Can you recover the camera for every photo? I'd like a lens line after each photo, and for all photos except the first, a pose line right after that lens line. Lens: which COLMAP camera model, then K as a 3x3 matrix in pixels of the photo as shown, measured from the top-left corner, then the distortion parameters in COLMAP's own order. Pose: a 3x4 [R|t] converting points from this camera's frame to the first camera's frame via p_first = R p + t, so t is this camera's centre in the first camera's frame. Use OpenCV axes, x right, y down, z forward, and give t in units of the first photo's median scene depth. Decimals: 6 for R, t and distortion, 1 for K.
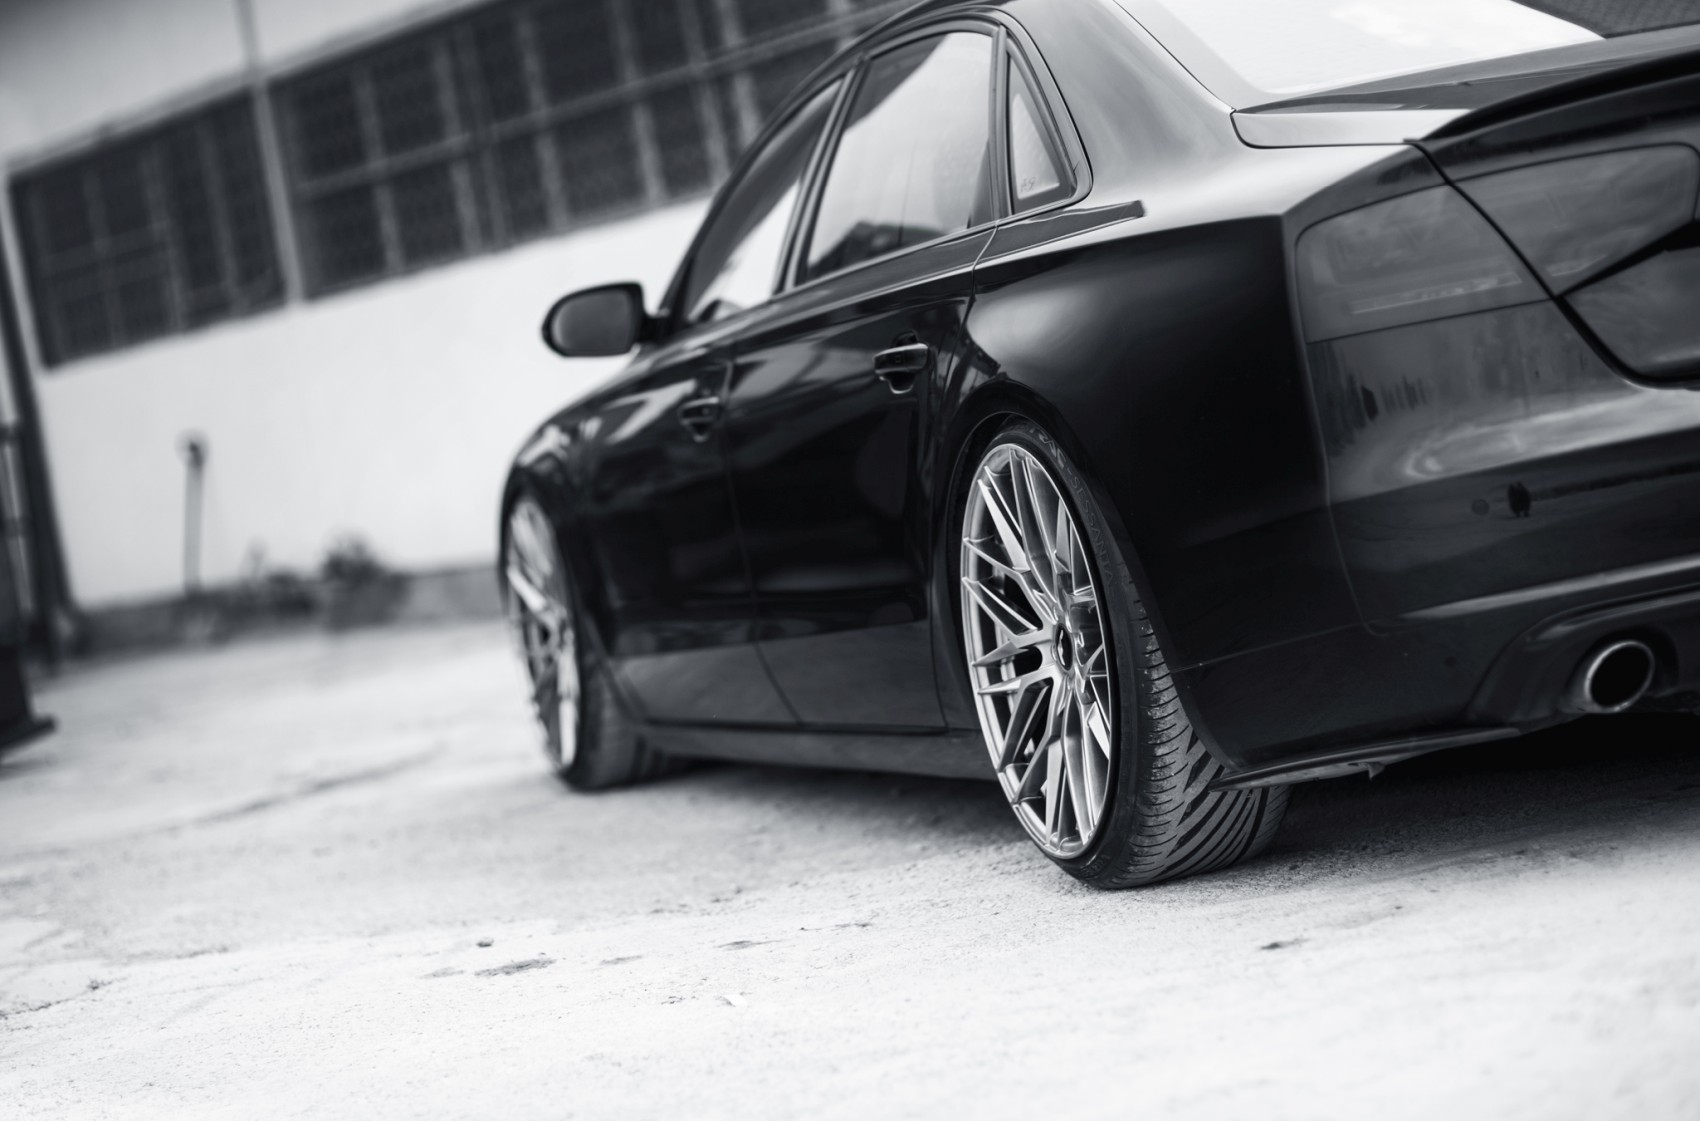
lens RADIAL K [[4028.5, 0, 850.0], [0, 4028.5, 560.5], [0, 0, 1]] dist [0.089101, 0.200701]
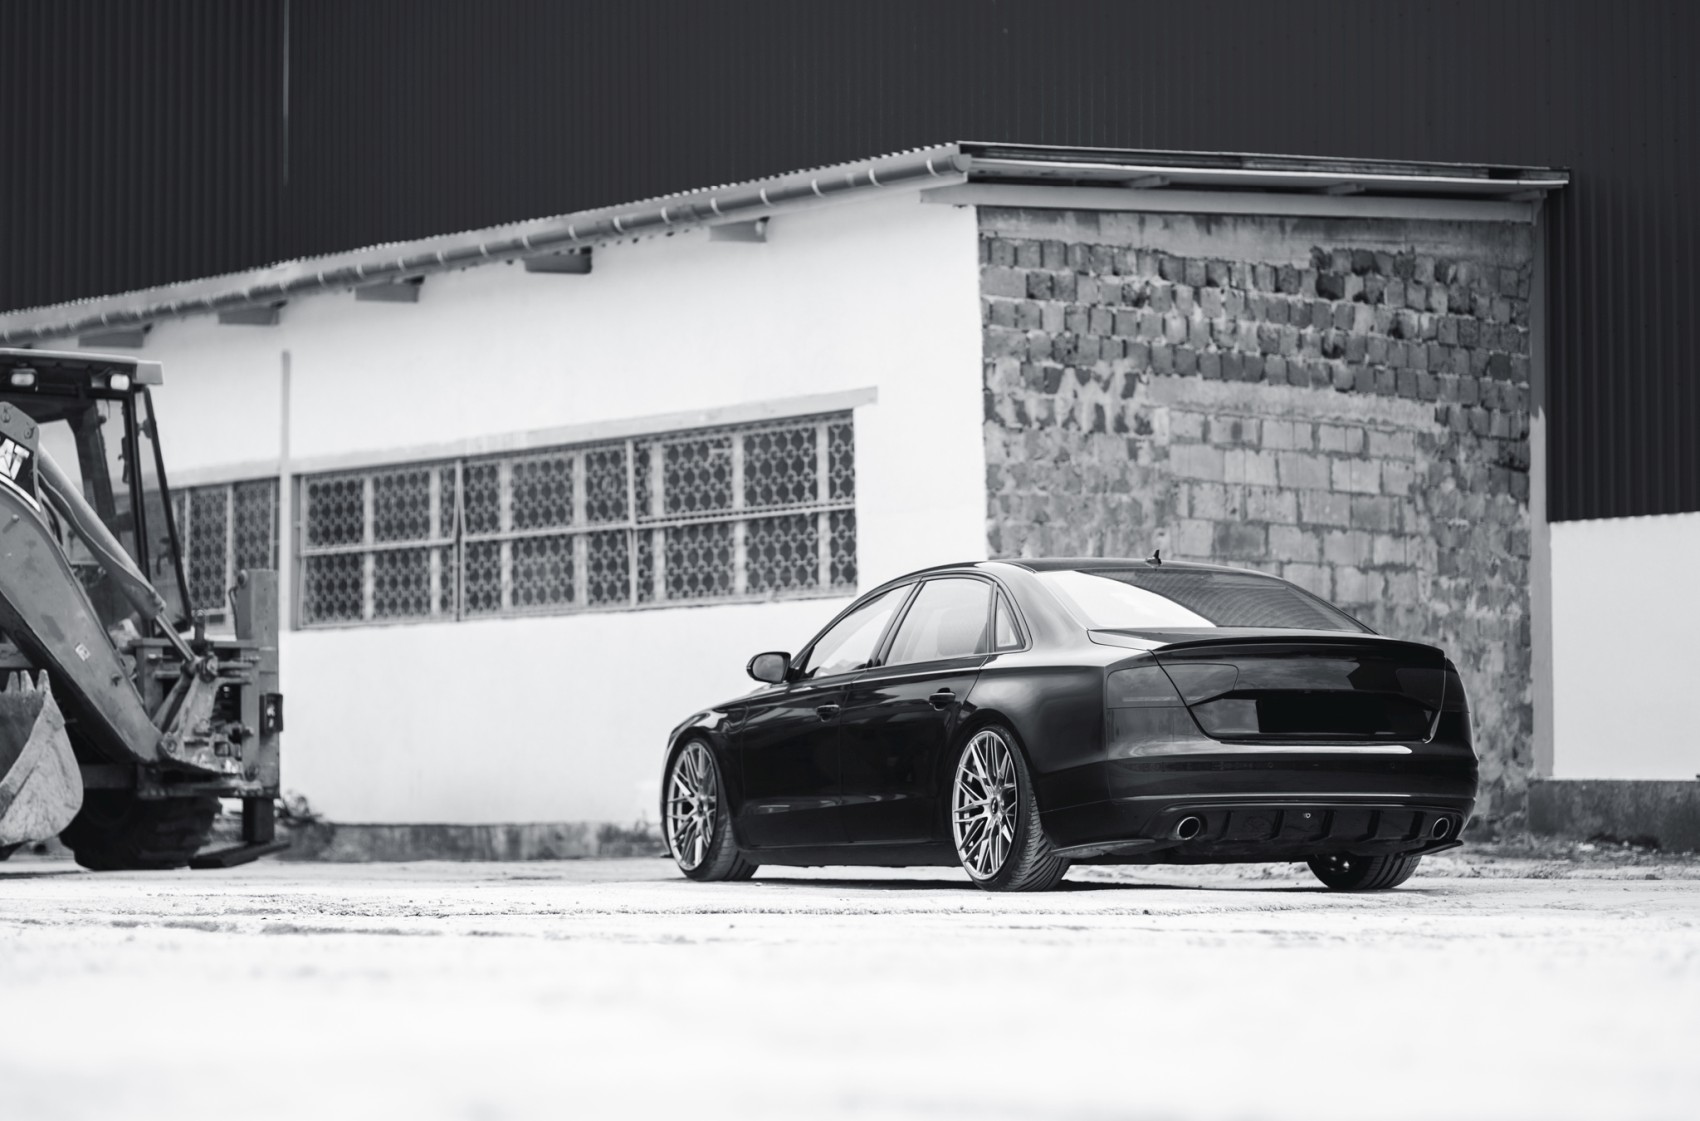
lens RADIAL K [[4182.8, 0, 850.0], [0, 4182.8, 560.5], [0, 0, 1]] dist [0.035737, 0.194854]
pose [[0.979526, 0.174871, 0.099747, -0.363847], [-0.162828, 0.979539, -0.118281, 0.213888], [-0.118390, 0.099618, 0.987958, -1.871455]]
